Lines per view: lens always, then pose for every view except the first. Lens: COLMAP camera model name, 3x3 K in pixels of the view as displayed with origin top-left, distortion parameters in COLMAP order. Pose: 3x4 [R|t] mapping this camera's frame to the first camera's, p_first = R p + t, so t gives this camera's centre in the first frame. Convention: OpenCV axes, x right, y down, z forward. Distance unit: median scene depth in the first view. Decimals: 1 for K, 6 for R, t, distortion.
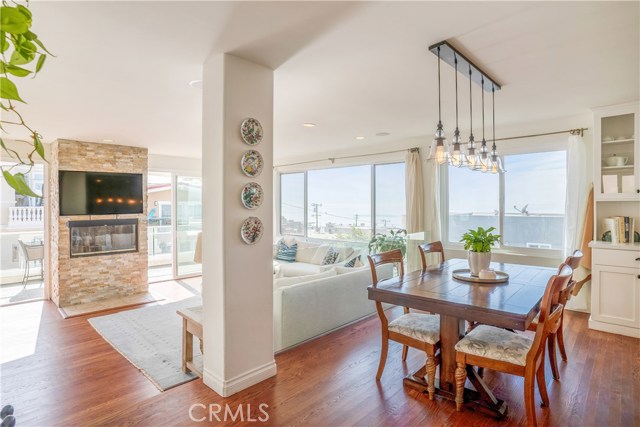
lens RADIAL K [[335.6, 0, 320.9], [0, 335.6, 204.7], [0, 0, 1]] dist [-0.055660, 0.024540]
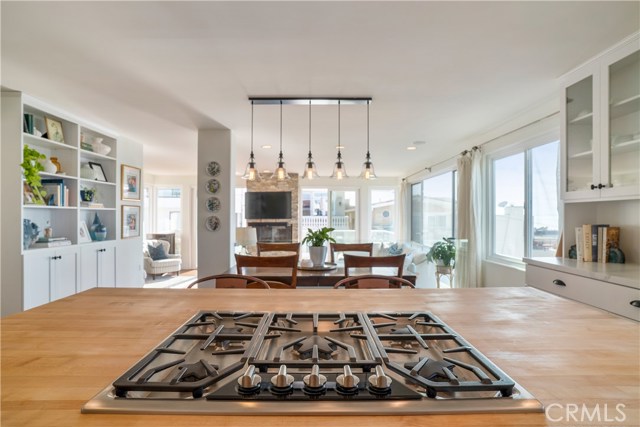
lens RADIAL K [[335.6, 0, 322.7], [0, 335.6, 223.2], [0, 0, 1]] dist [-0.055660, 0.024540]
pose [[0.704737, 0.019680, -0.709196, 0.665779], [-0.005123, 0.999730, 0.022651, 0.013406], [0.709450, -0.012330, 0.704647, 0.065924]]
